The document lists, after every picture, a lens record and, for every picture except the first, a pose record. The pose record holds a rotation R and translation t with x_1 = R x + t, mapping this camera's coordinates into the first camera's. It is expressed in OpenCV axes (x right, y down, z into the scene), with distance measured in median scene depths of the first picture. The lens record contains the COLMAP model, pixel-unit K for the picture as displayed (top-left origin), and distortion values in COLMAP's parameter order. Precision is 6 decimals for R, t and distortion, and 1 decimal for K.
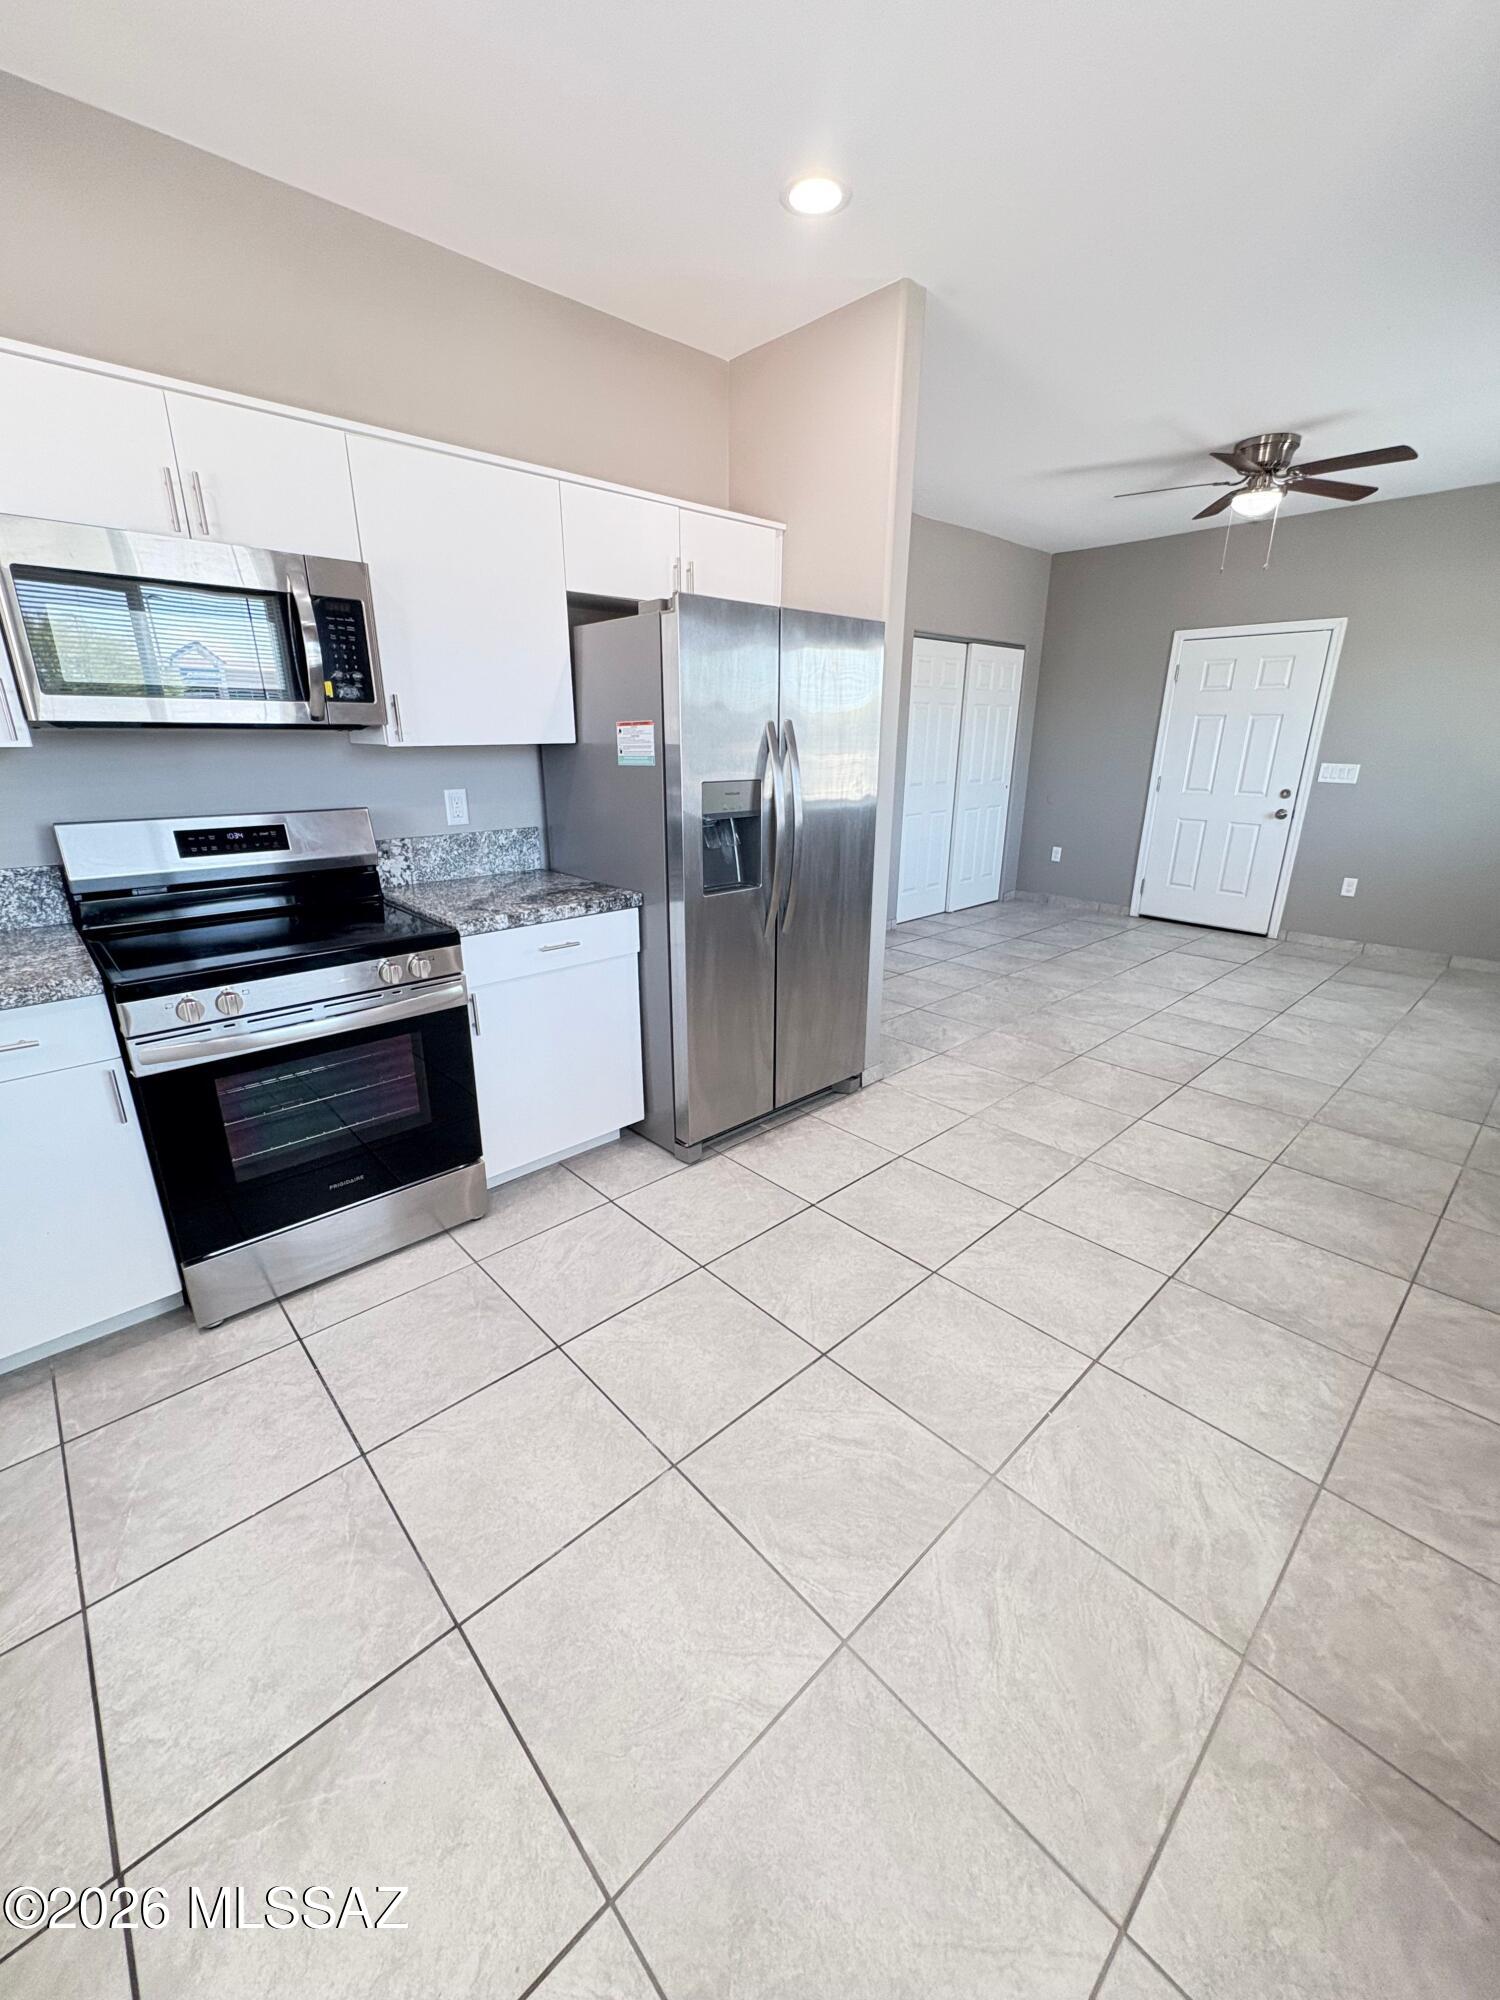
lens RADIAL K [[803.9, 0, 749.1], [0, 803.9, 996.3], [0, 0, 1]] dist [0.001021, -0.000239]
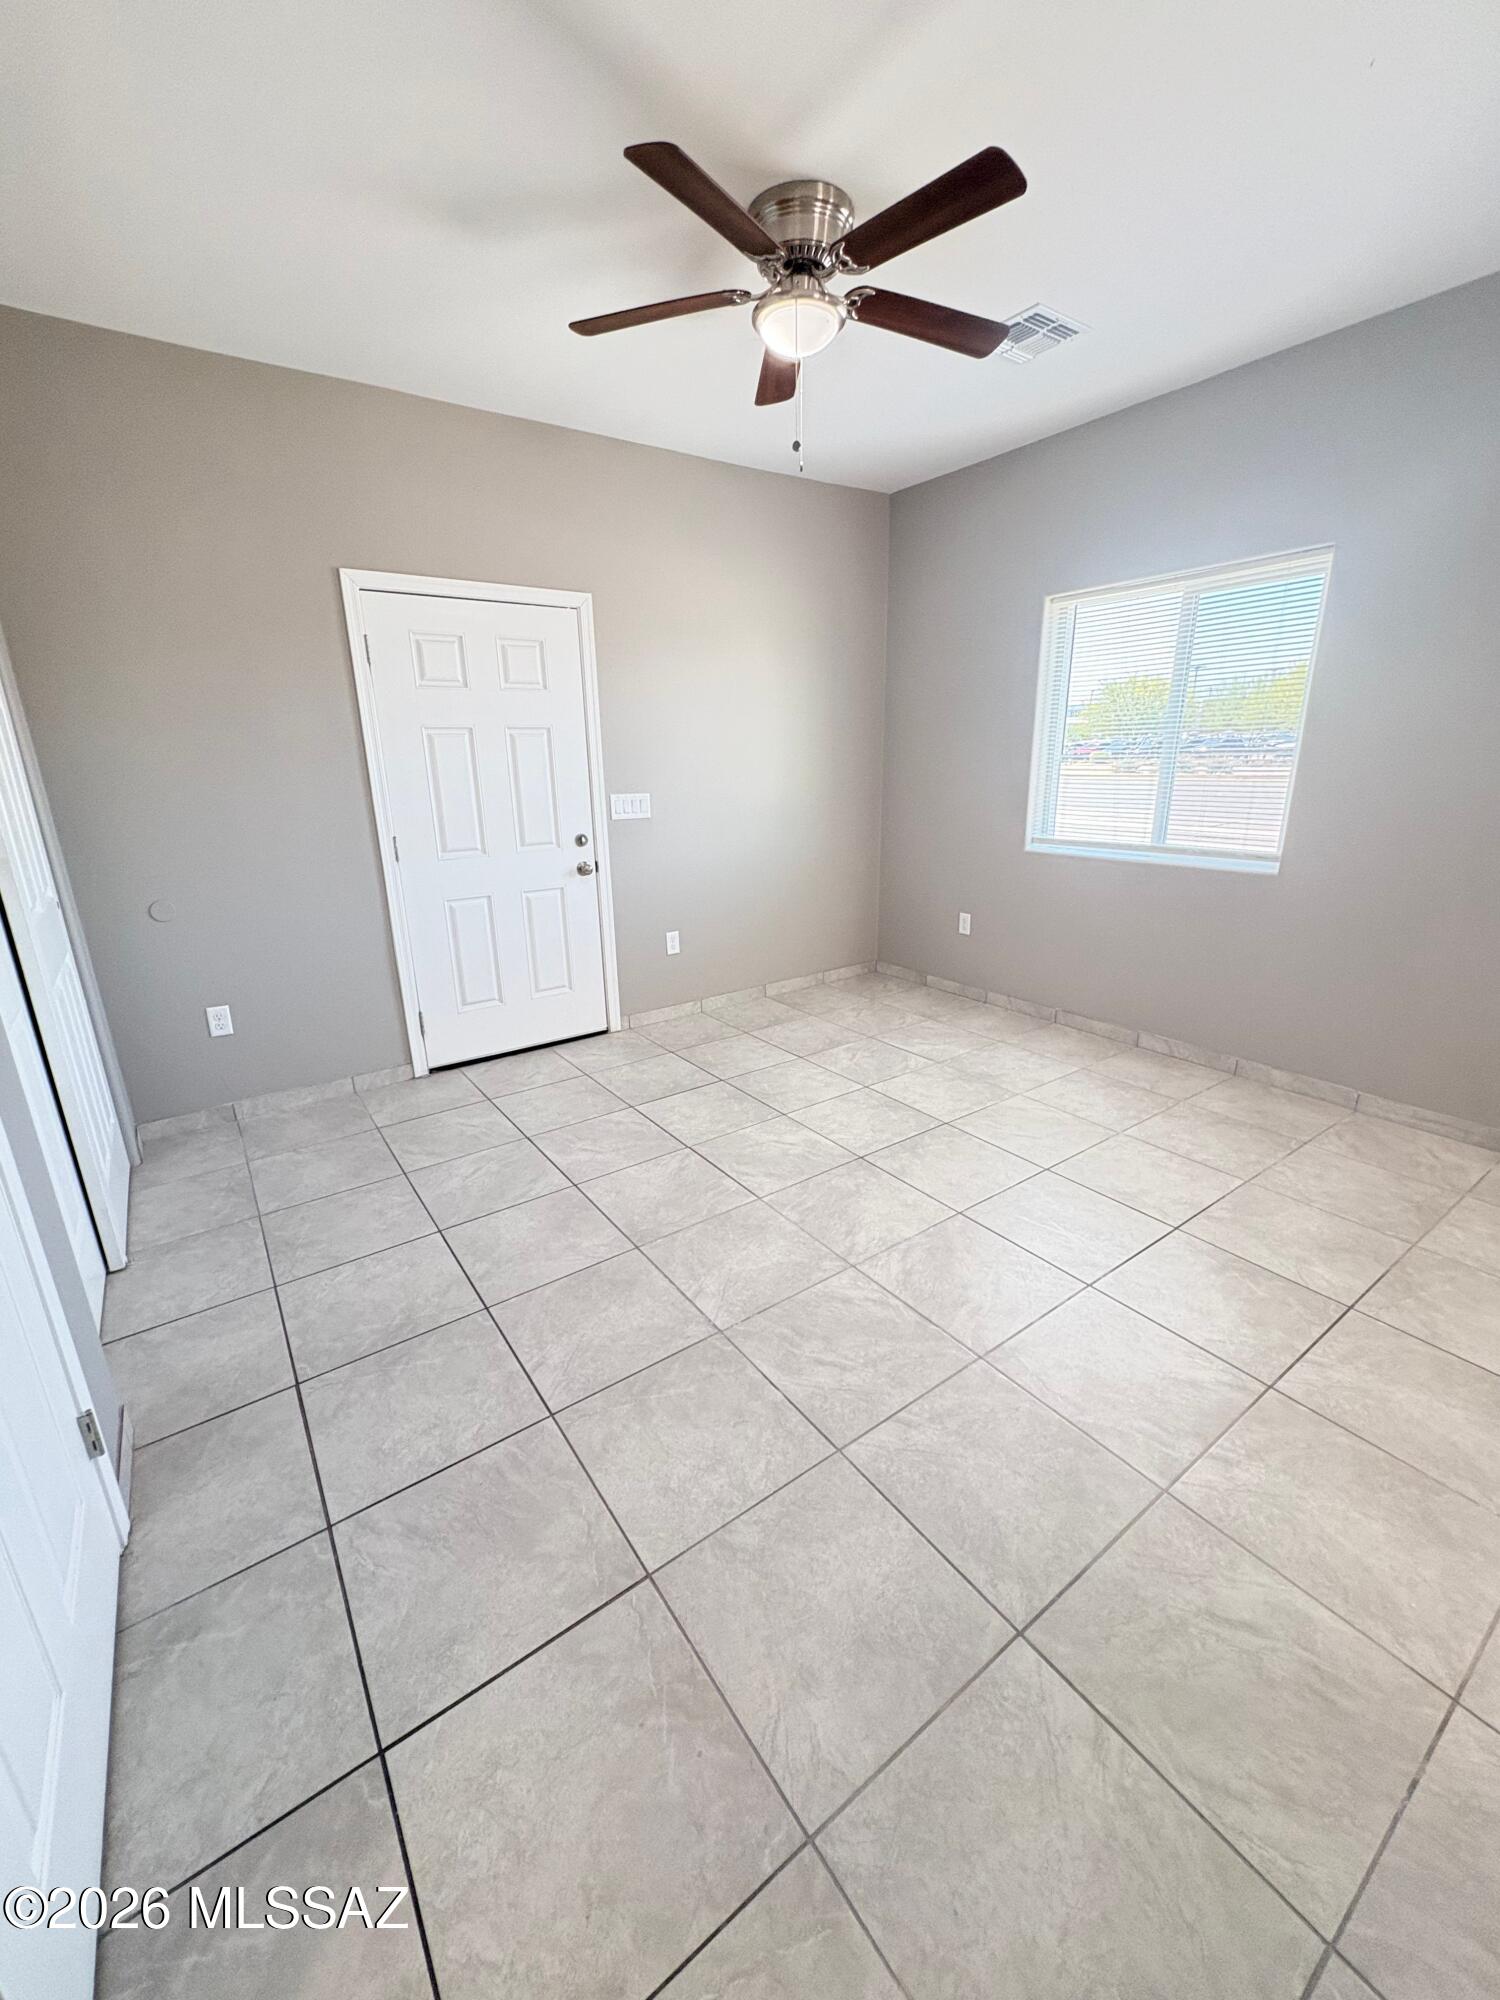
lens RADIAL K [[803.9, 0, 749.1], [0, 803.9, 996.3], [0, 0, 1]] dist [0.001021, -0.000239]
pose [[0.131591, -0.295725, 0.946166, -0.033623], [0.328873, 0.913433, 0.239755, -0.422526], [-0.935161, 0.279619, 0.217456, 1.277185]]
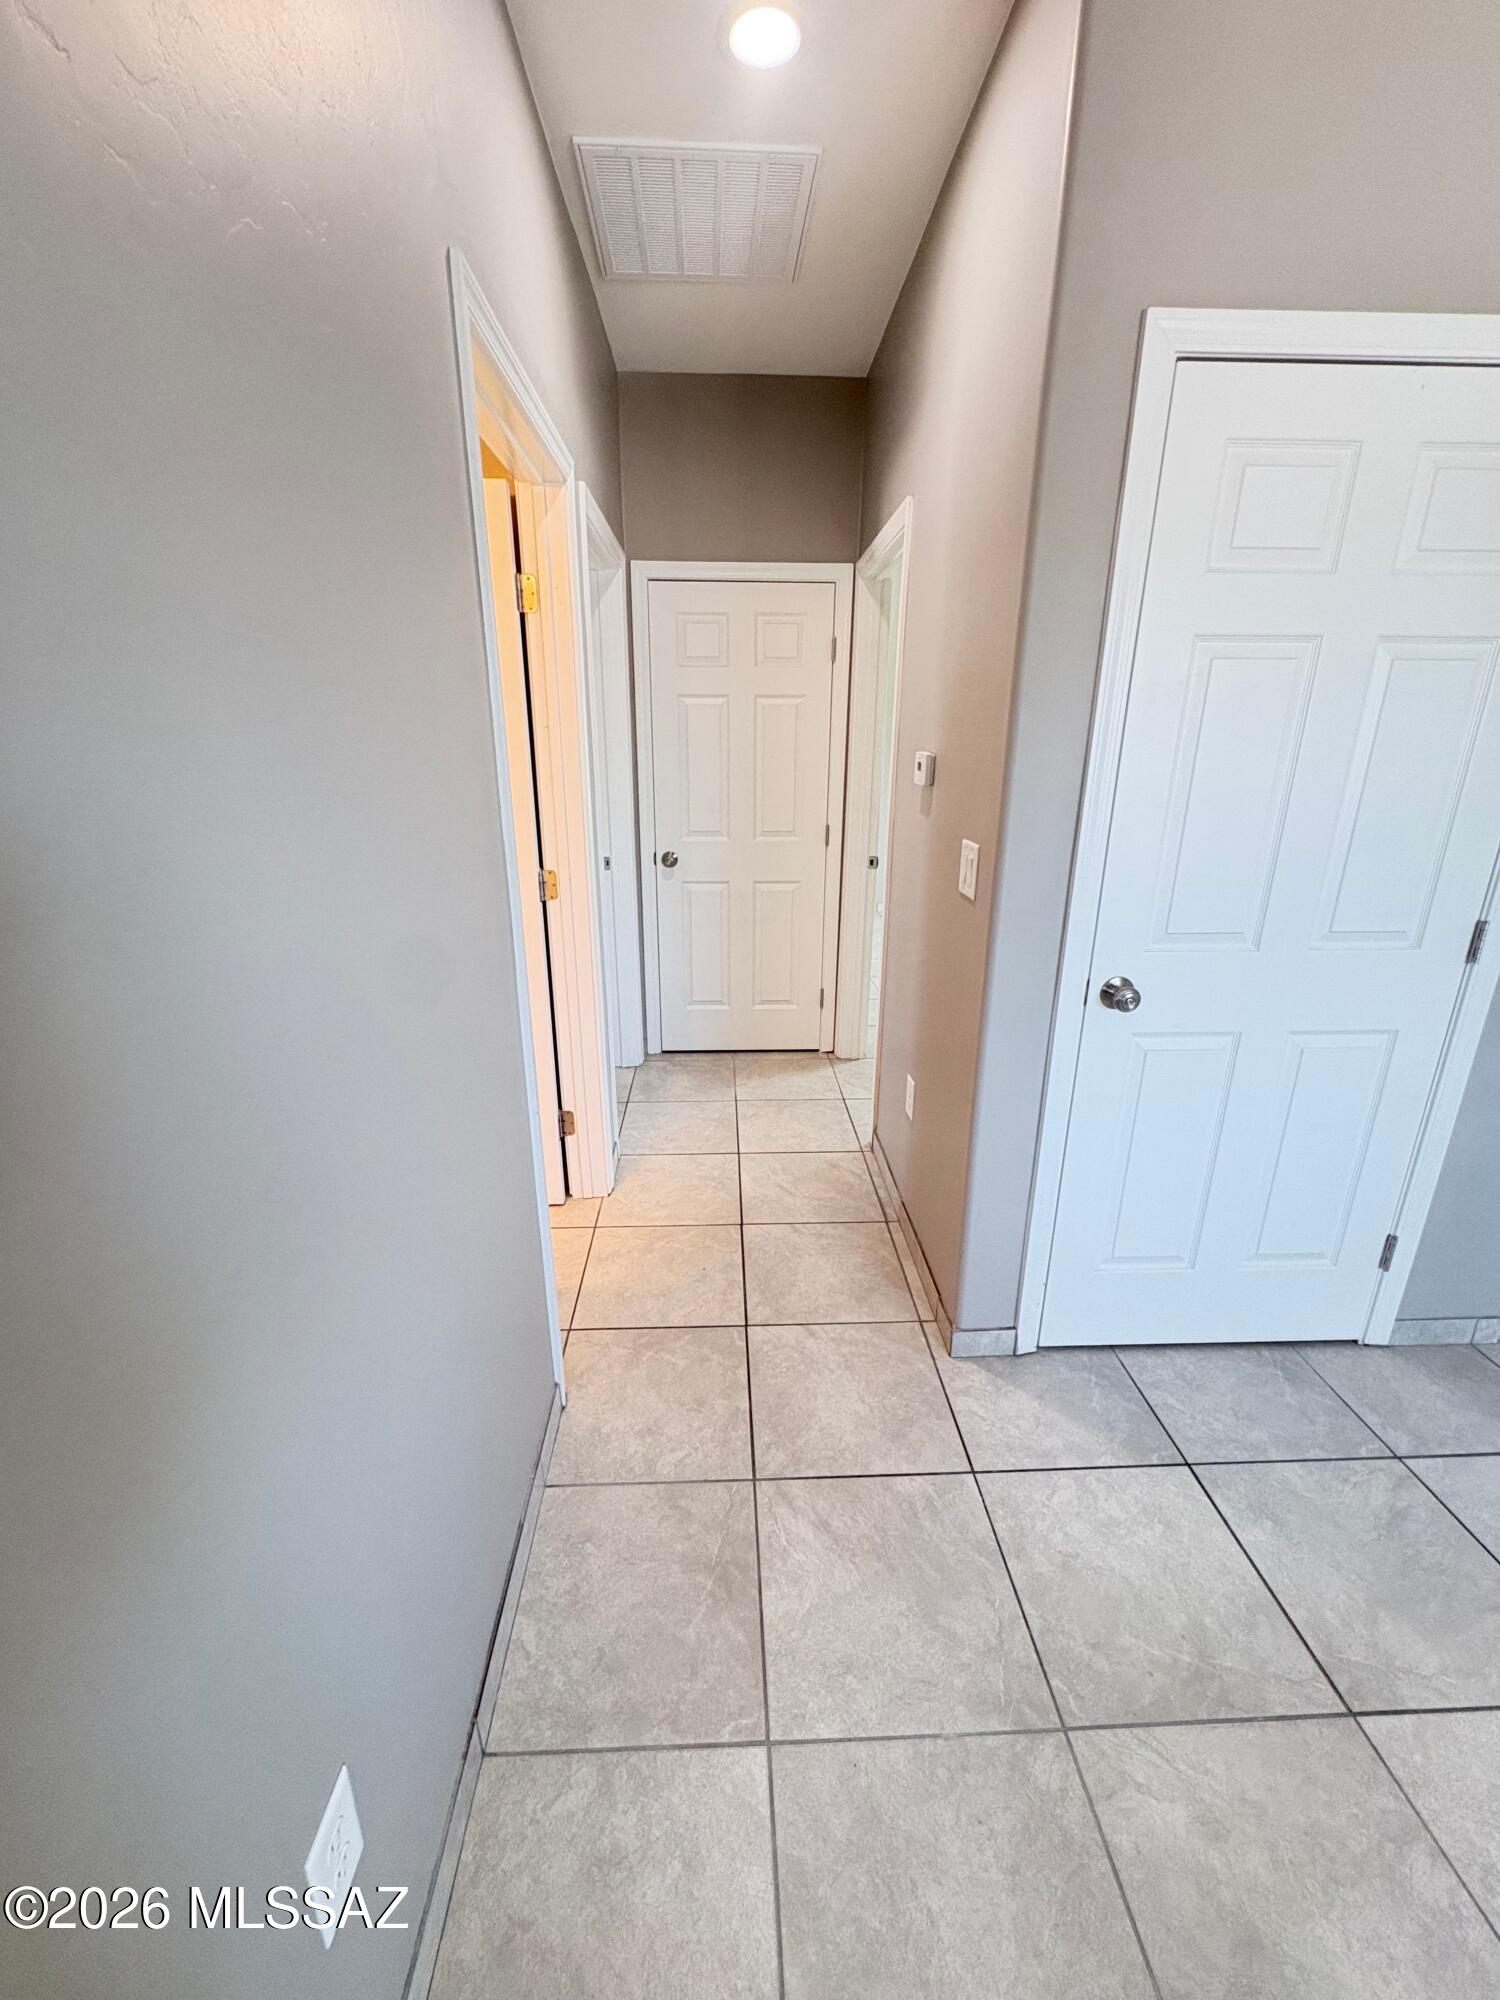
lens RADIAL K [[800.9, 0, 748.0], [0, 800.9, 996.5], [0, 0, 1]] dist [0.002320, -0.000671]
pose [[0.757605, 0.197030, -0.622265, 0.237706], [-0.203846, 0.977088, 0.061198, -0.339737], [0.620066, 0.080483, 0.780411, 1.012038]]
